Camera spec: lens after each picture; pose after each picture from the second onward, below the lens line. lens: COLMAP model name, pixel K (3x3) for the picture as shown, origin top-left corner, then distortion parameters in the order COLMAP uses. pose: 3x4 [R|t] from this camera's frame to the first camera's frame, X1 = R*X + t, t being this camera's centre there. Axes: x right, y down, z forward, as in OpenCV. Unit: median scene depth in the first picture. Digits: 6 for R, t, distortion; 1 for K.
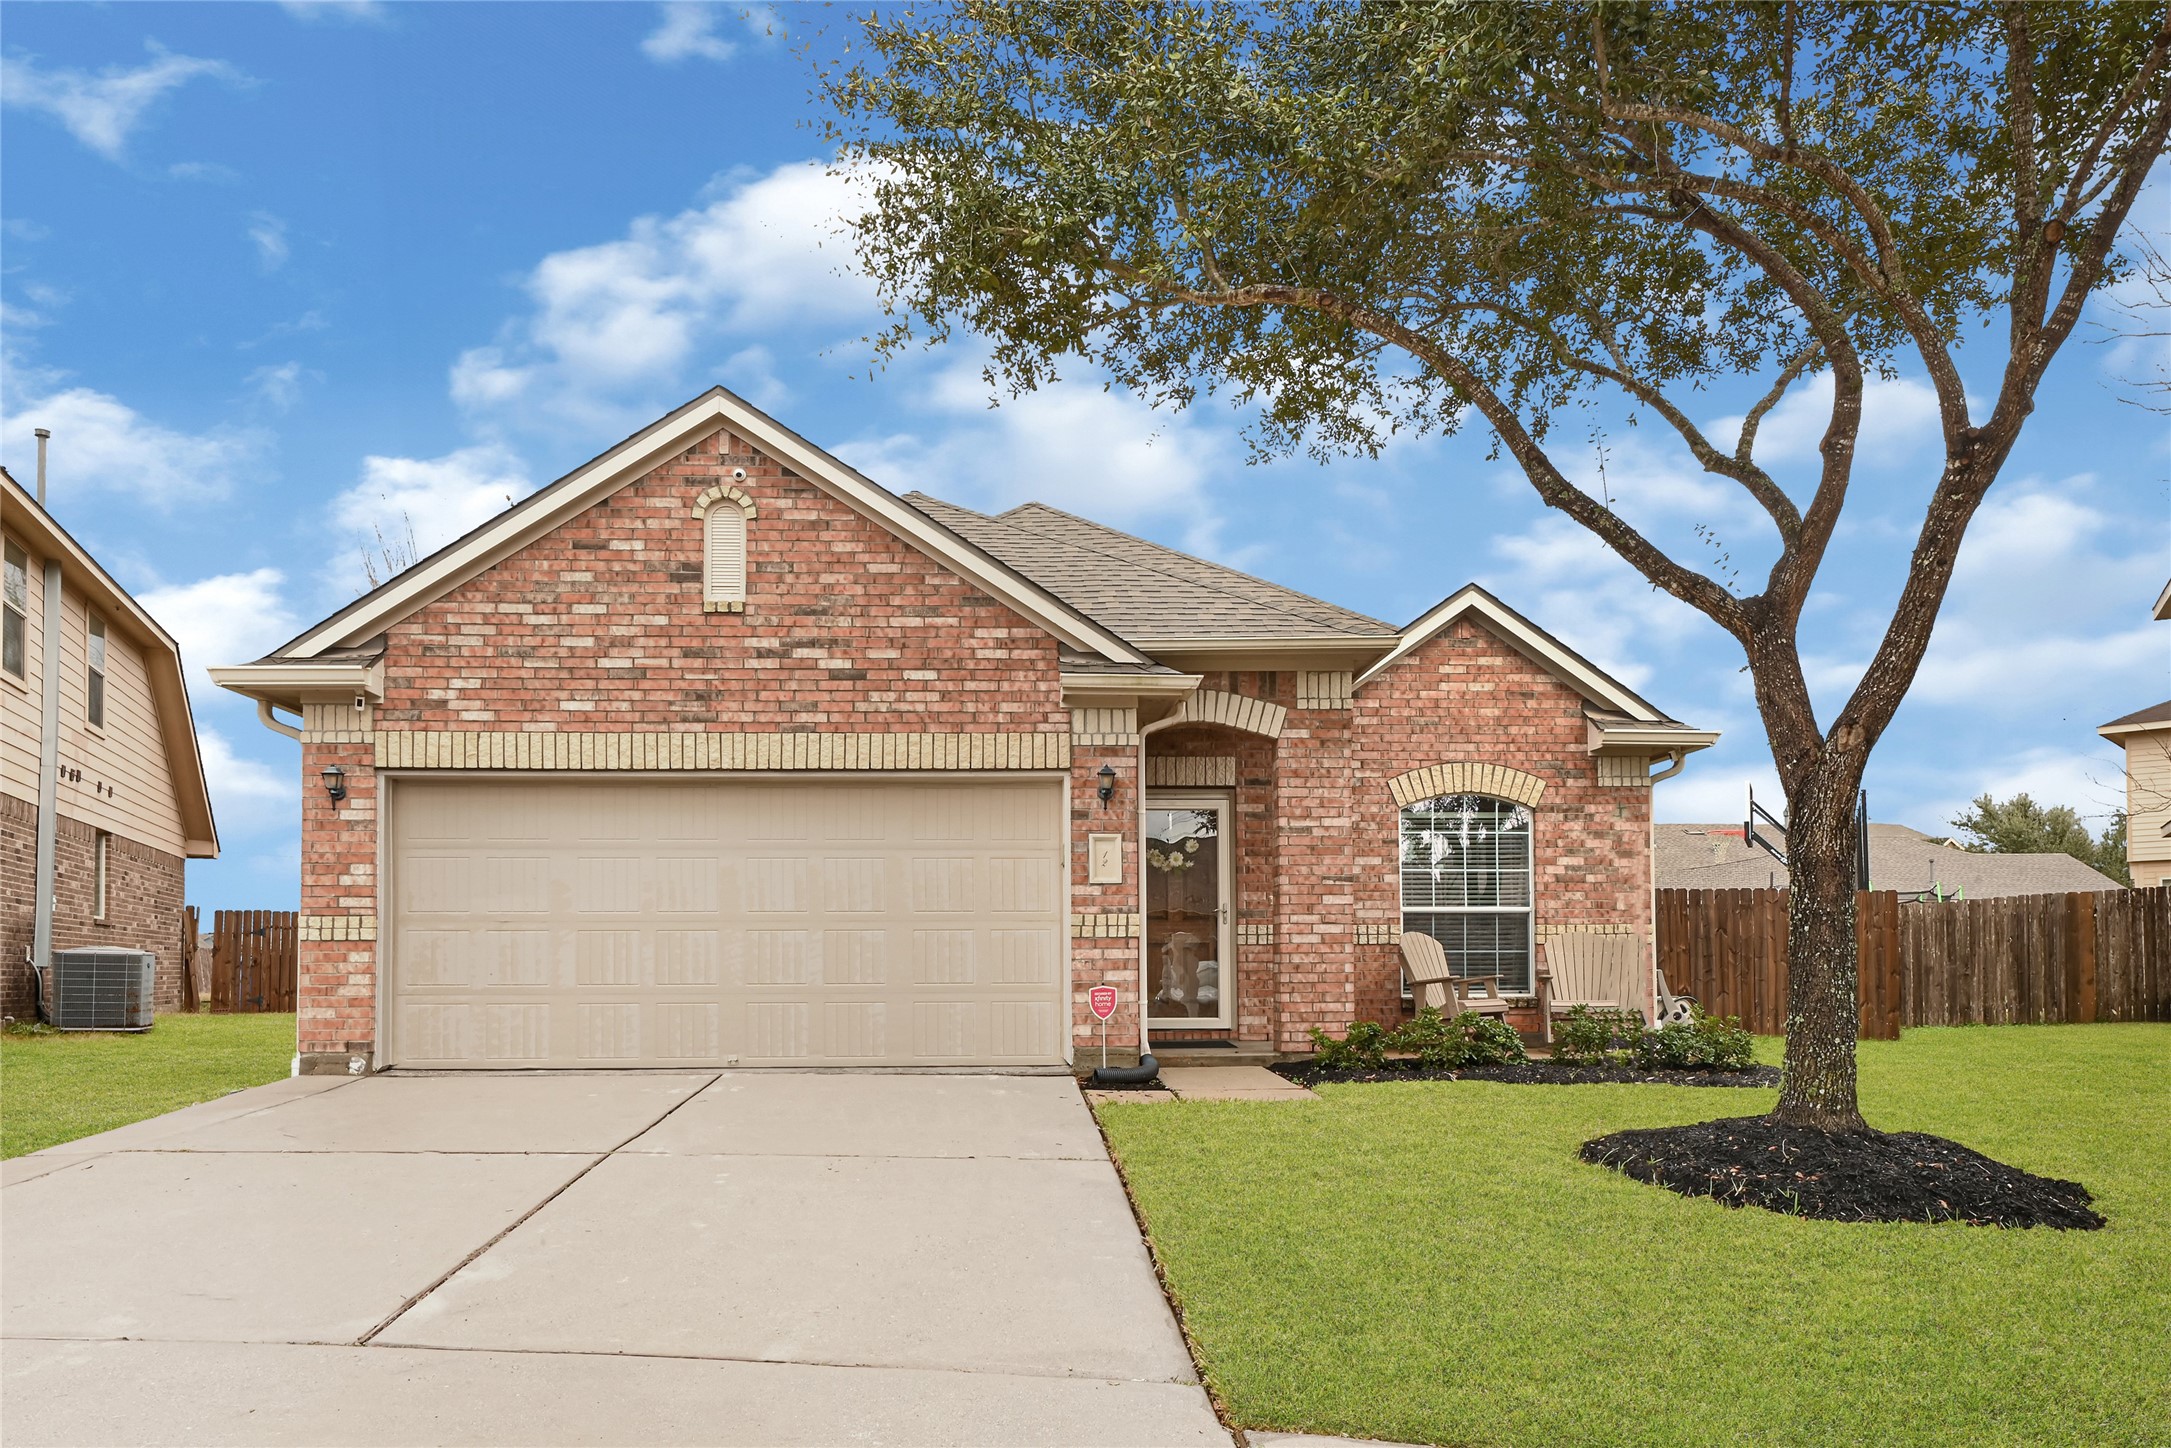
lens RADIAL K [[1501.8, 0, 1085.3], [0, 1501.8, 713.0], [0, 0, 1]] dist [-0.033165, -0.000857]
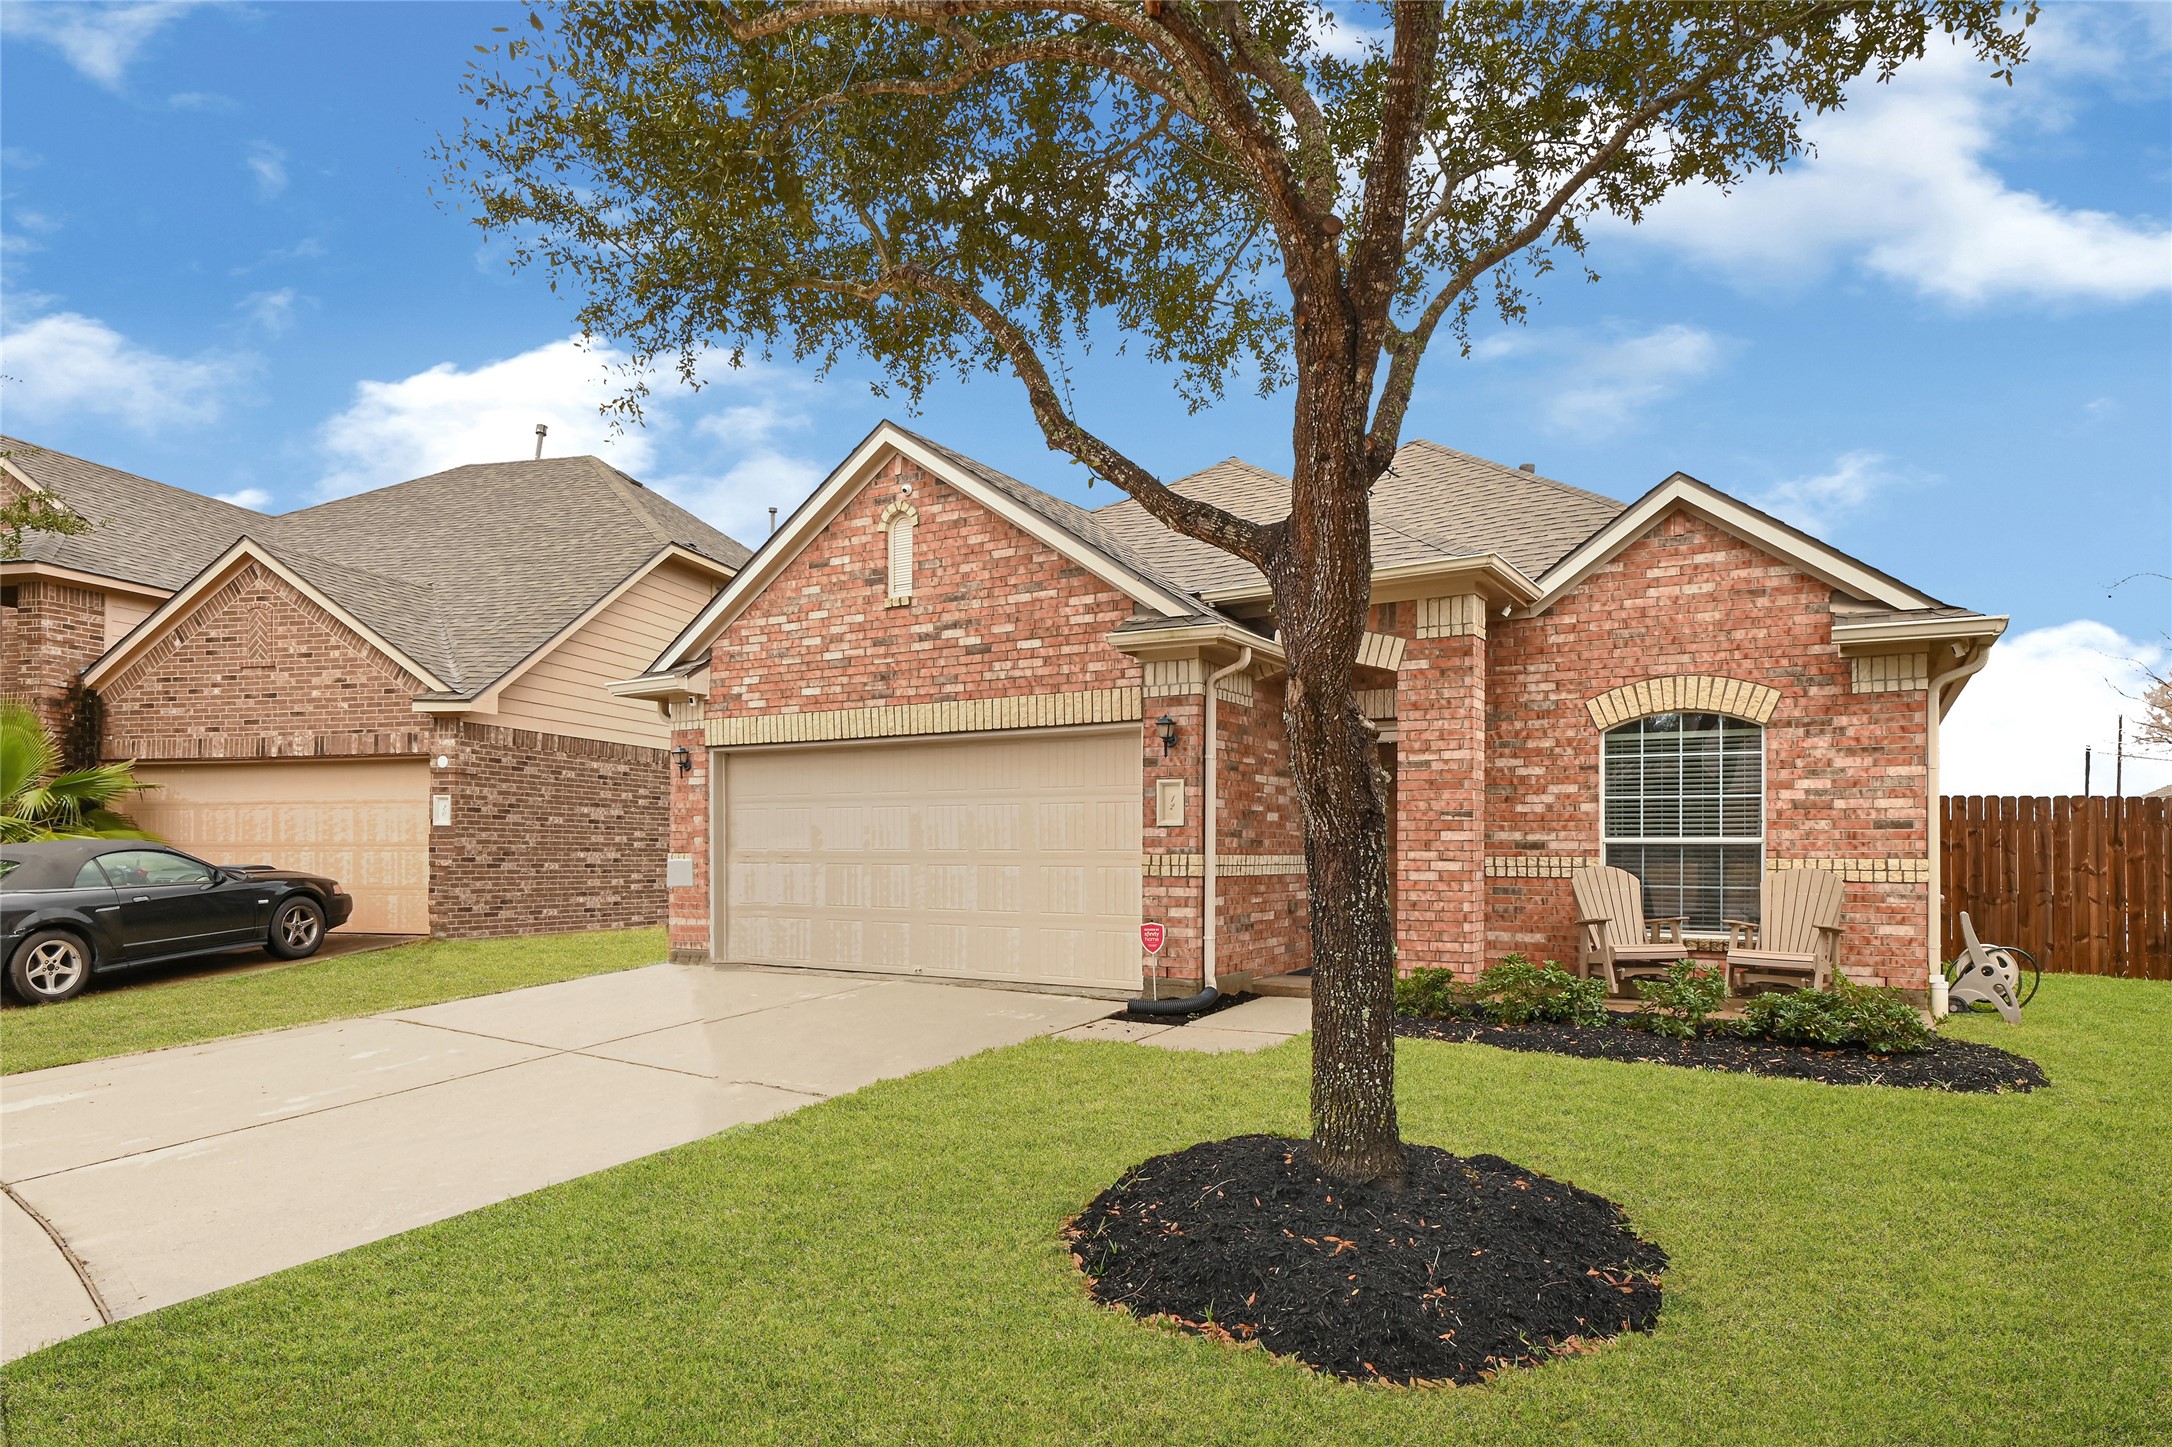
lens RADIAL K [[1268.0, 0, 1087.1], [0, 1268.0, 737.5], [0, 0, 1]] dist [-0.036105, 0.001947]
pose [[0.825419, -0.043991, -0.562804, 0.454922], [0.089288, 0.994583, 0.053210, -0.002062], [0.557415, -0.094172, 0.824876, 0.220713]]
